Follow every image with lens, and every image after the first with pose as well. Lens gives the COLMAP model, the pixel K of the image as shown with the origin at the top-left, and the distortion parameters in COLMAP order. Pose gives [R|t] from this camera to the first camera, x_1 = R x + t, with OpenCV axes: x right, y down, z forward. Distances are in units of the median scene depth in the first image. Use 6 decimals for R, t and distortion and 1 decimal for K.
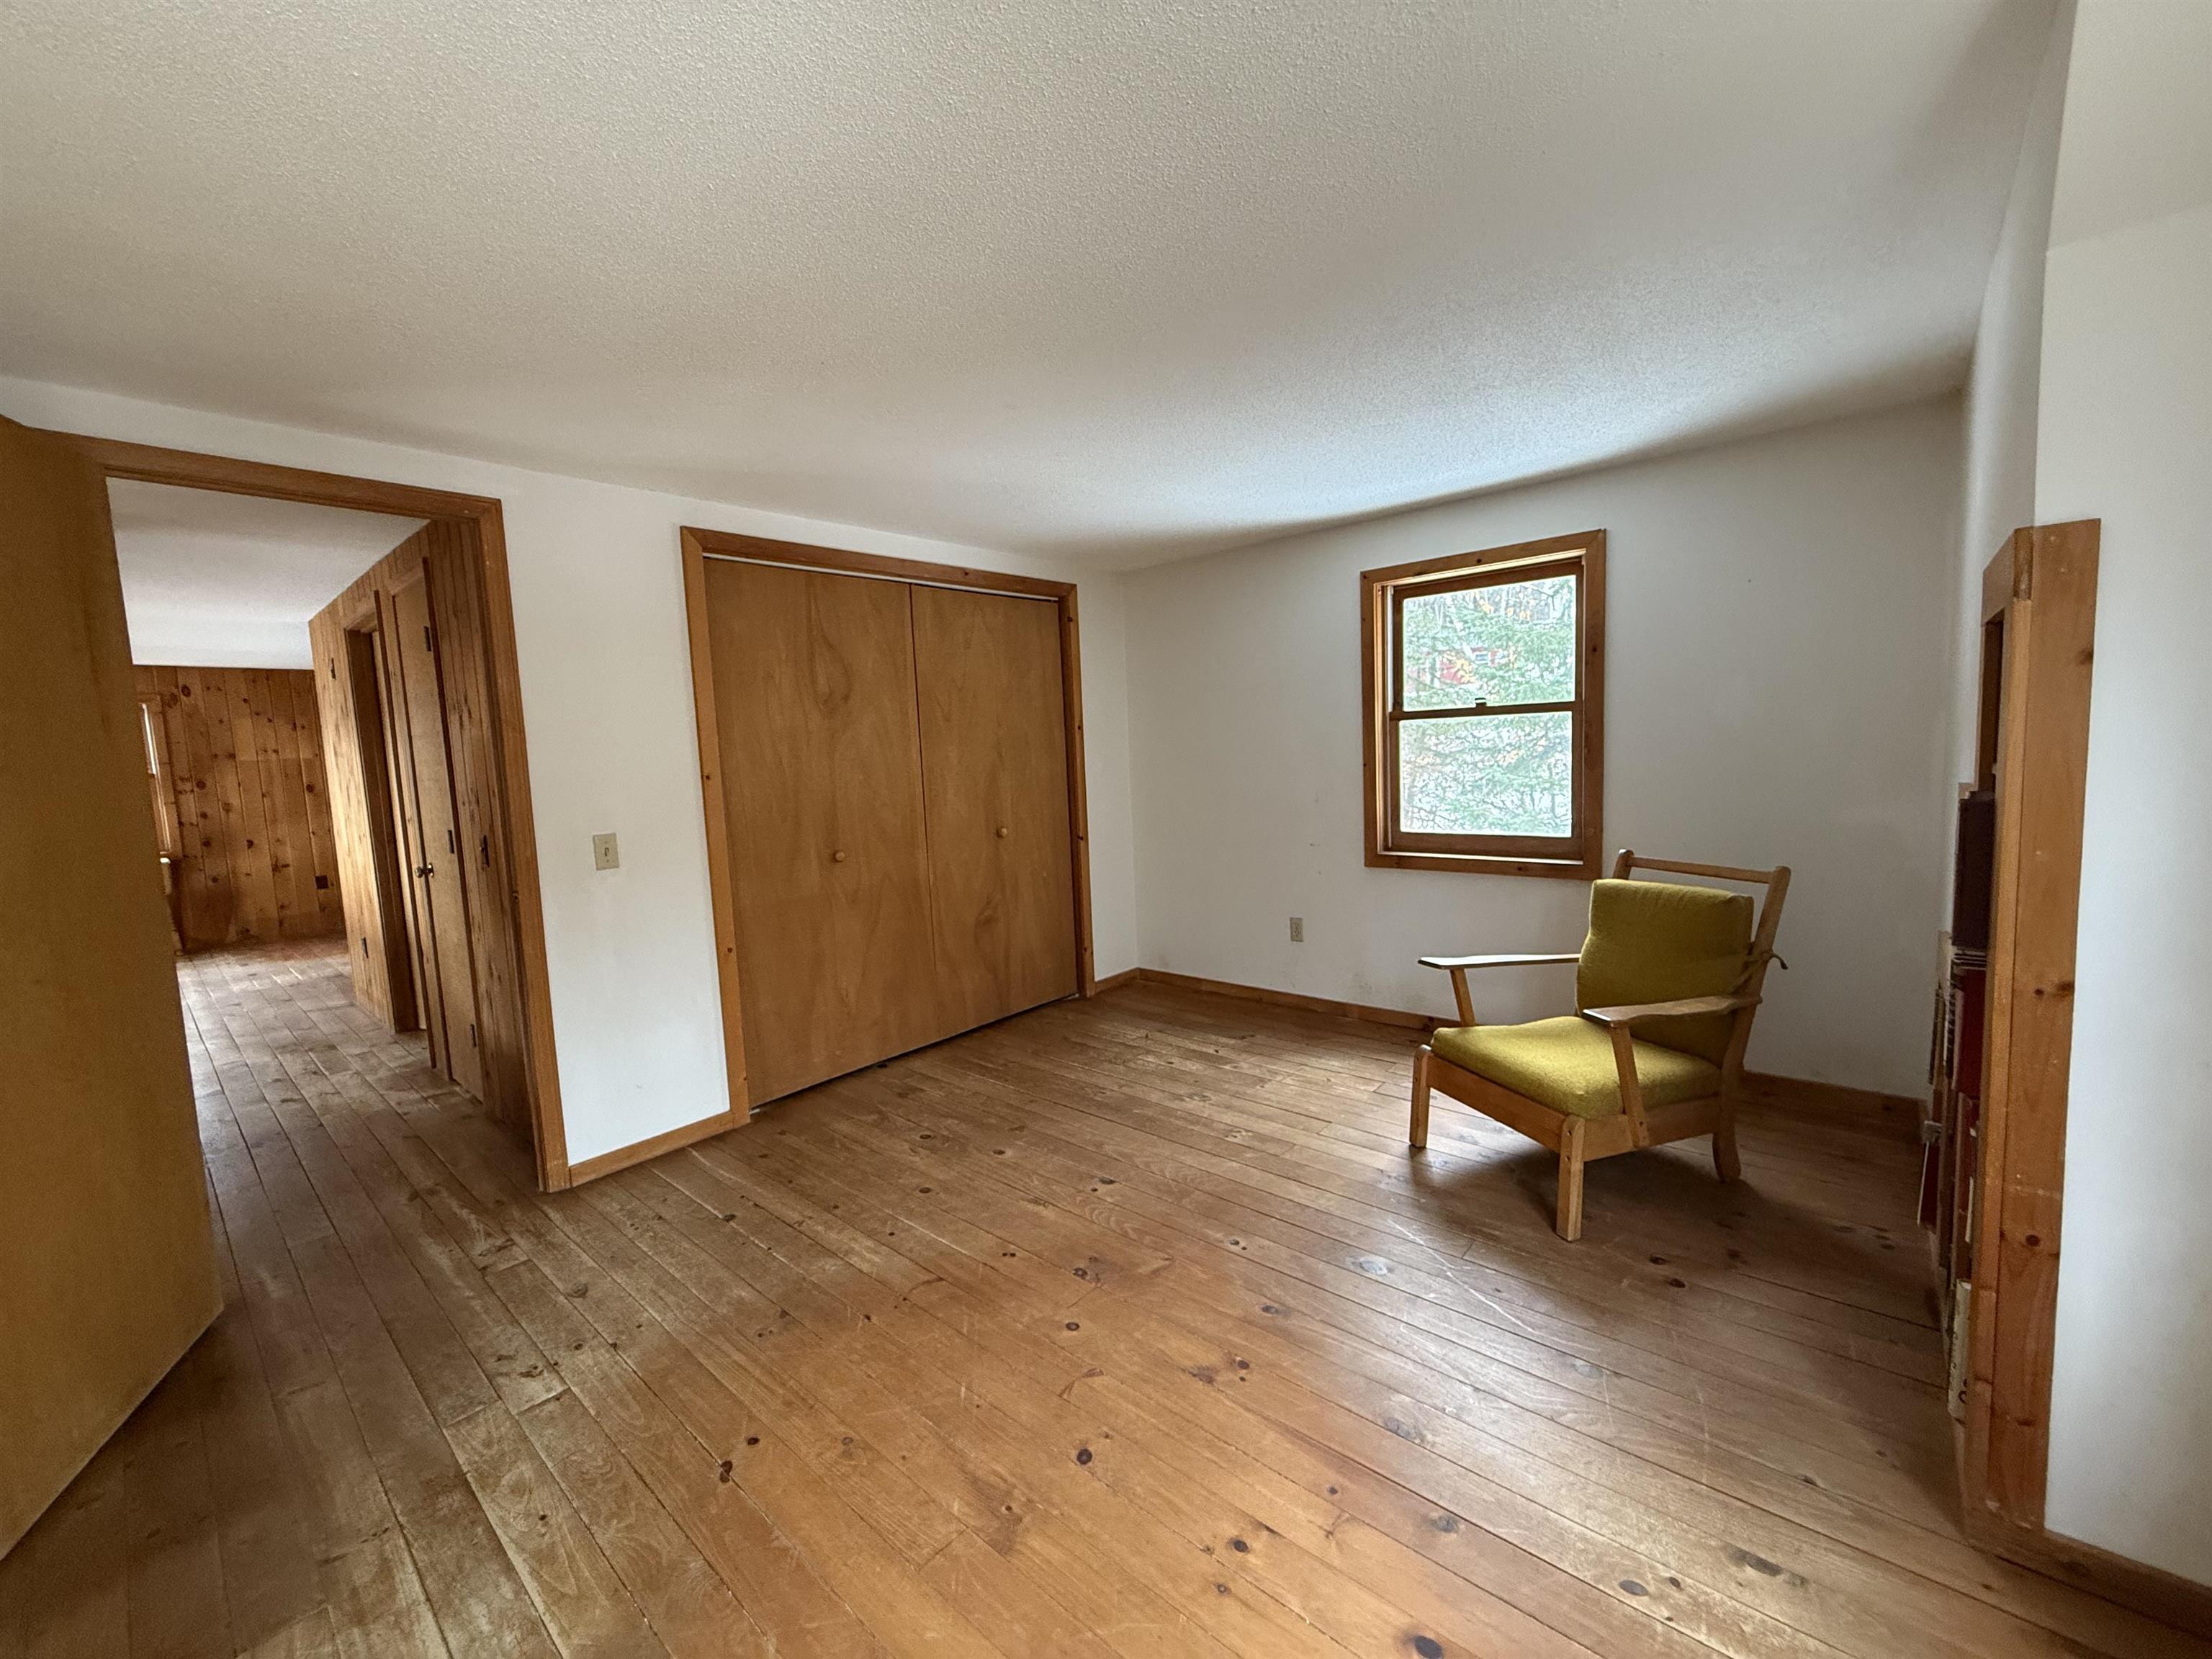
lens RADIAL K [[884.2, 0, 1106.0], [0, 884.2, 829.5], [0, 0, 1]] dist [0.001784, 0.000017]
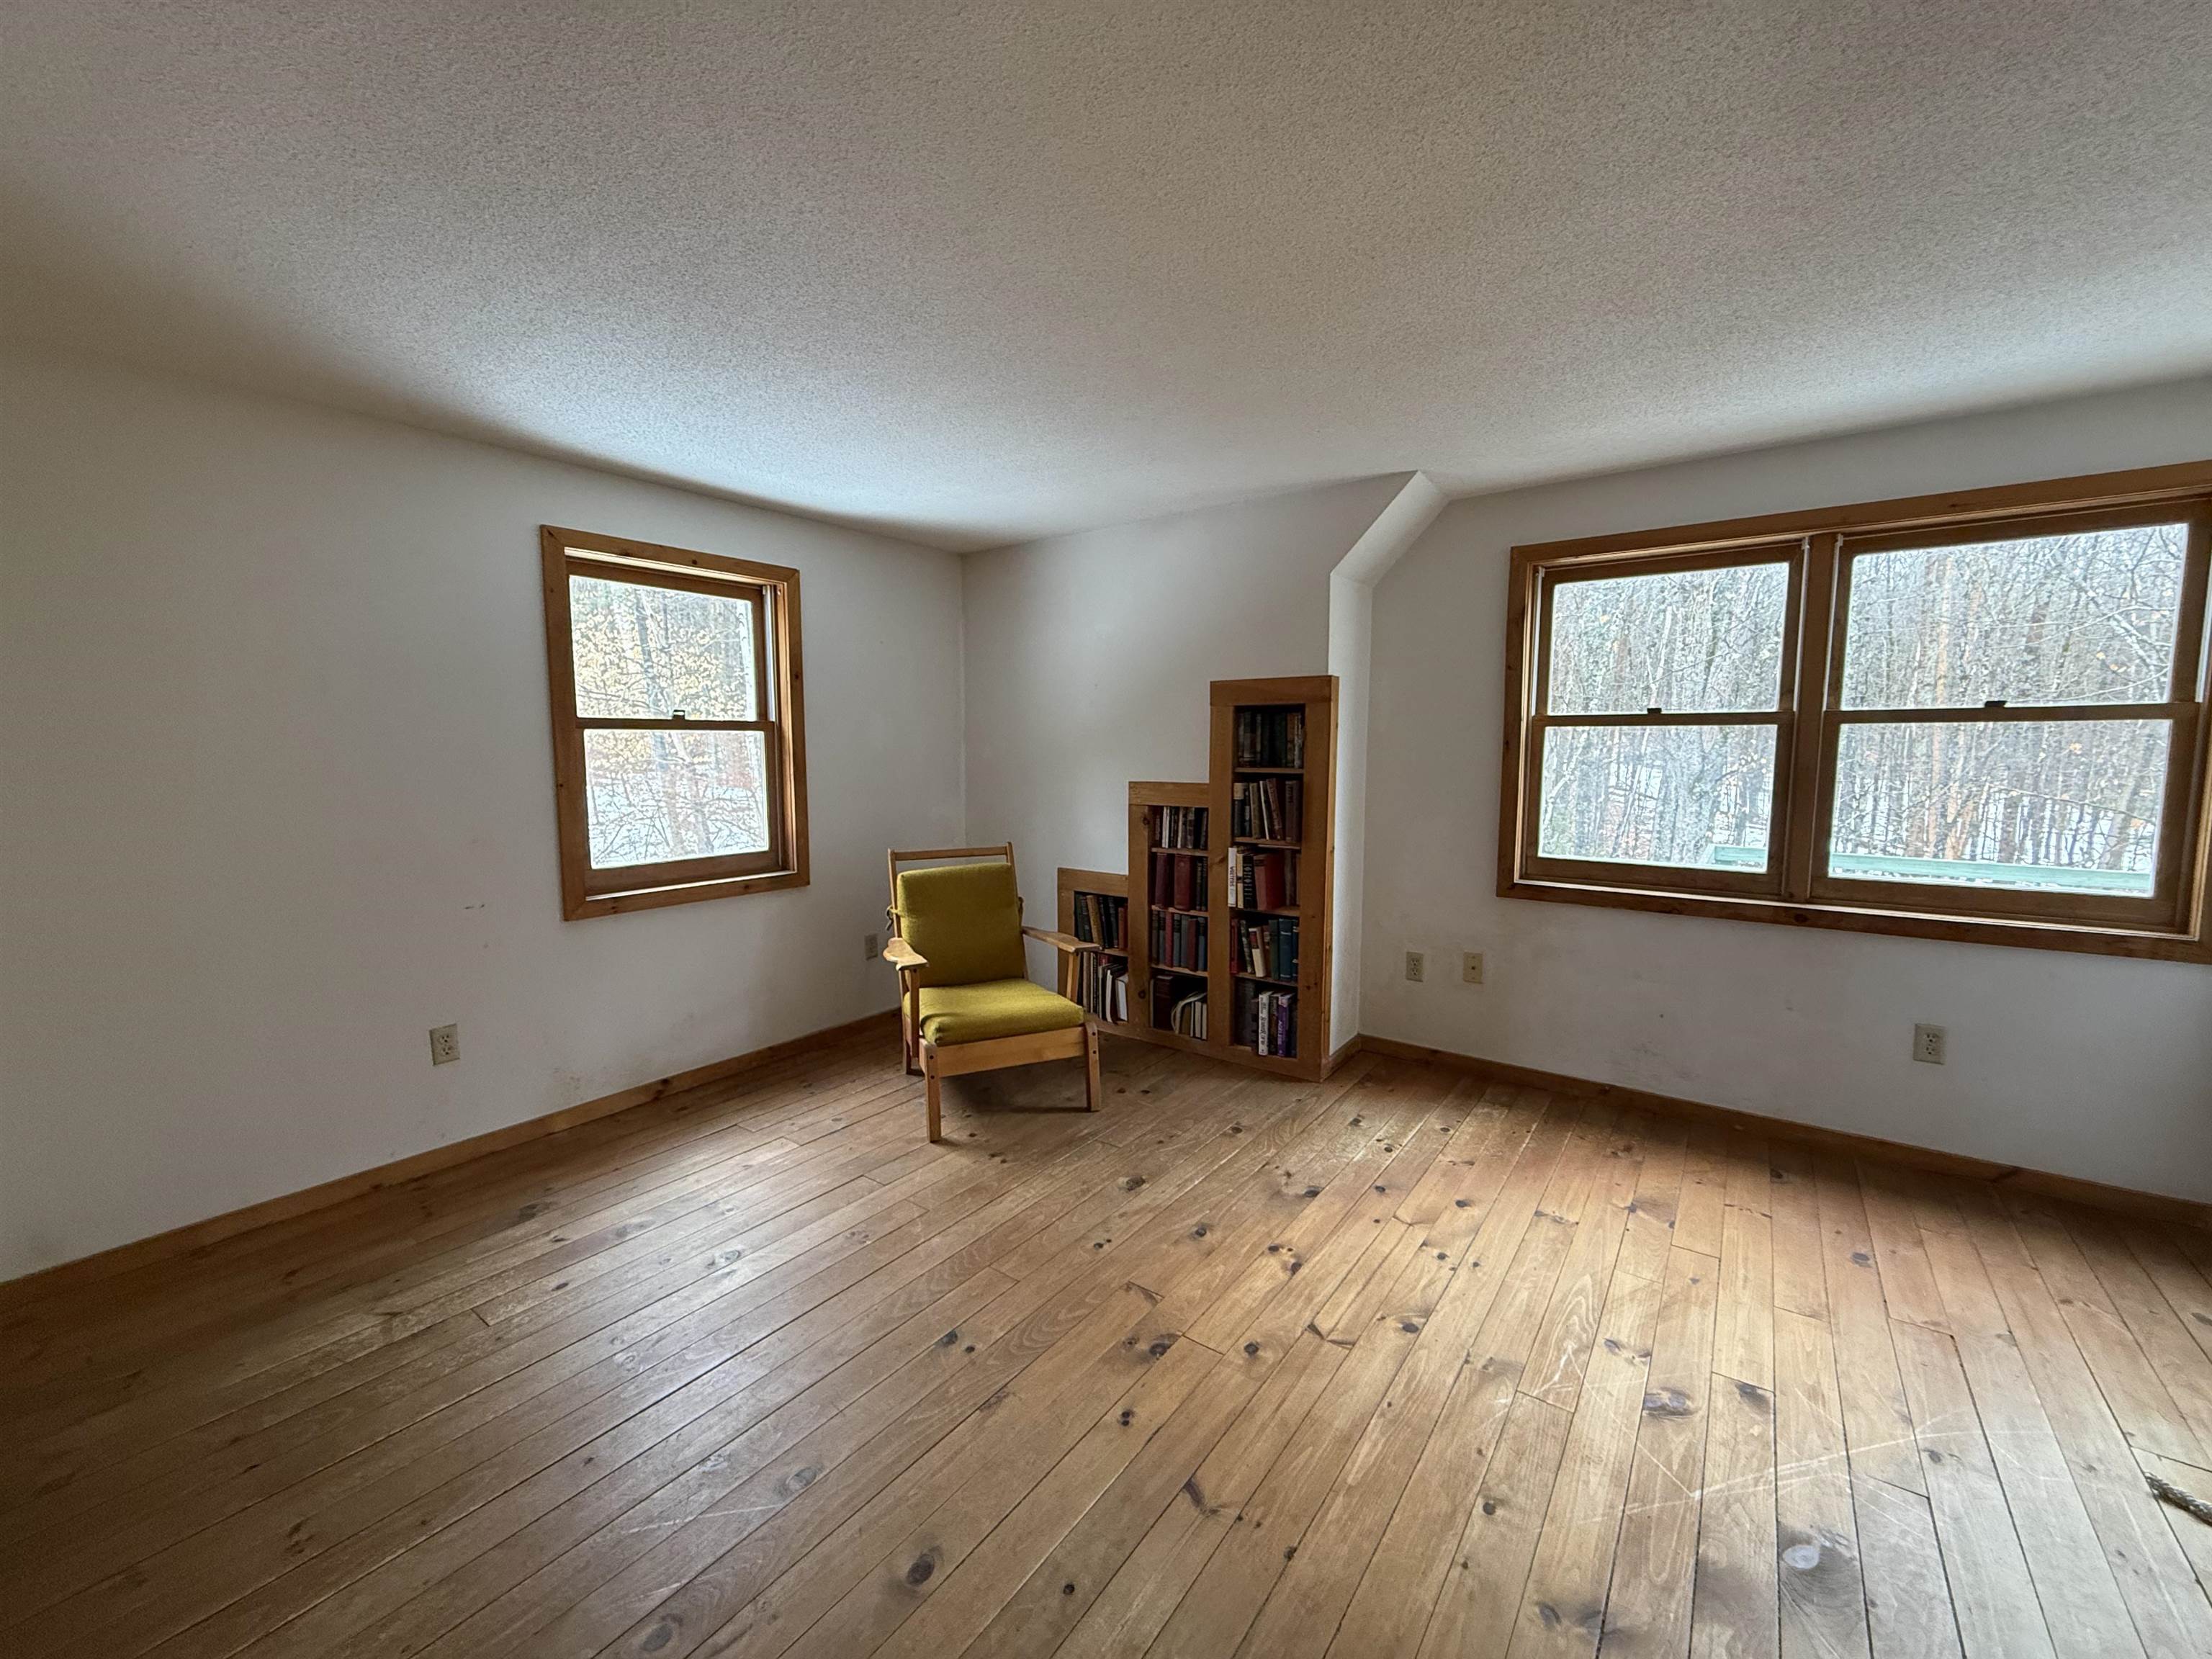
lens RADIAL K [[884.7, 0, 1101.3], [0, 884.7, 824.6], [0, 0, 1]] dist [0.000511, 0.000005]
pose [[-0.081390, -0.045723, 0.995633, -0.546282], [0.100680, 0.993460, 0.053853, -0.037858], [-0.991584, 0.104623, -0.076254, 0.677652]]
